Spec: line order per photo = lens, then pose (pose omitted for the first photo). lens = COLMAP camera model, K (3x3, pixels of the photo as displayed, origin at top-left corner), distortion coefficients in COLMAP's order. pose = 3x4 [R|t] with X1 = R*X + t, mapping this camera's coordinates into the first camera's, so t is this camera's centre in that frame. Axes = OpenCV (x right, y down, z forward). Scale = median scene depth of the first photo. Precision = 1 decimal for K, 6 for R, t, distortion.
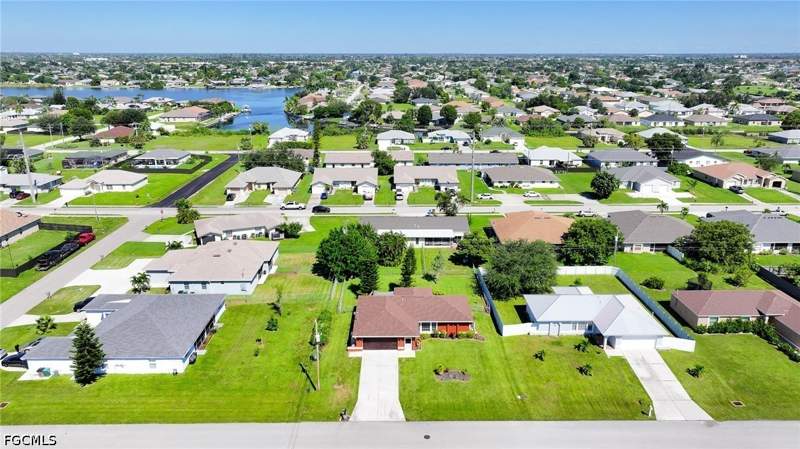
lens RADIAL K [[560.7, 0, 400.0], [0, 560.7, 224.5], [0, 0, 1]] dist [0.004482, 0.003243]
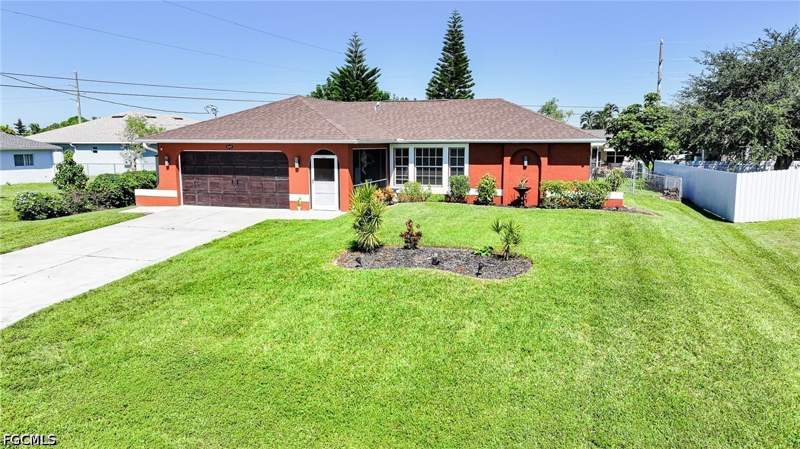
lens RADIAL K [[560.7, 0, 400.0], [0, 560.7, 224.5], [0, 0, 1]] dist [0.004482, 0.003243]
pose [[0.949739, 0.045232, -0.309758, 0.077488], [-0.092264, 0.985998, -0.138906, 0.161387], [0.299138, 0.160504, 0.940614, 0.472577]]
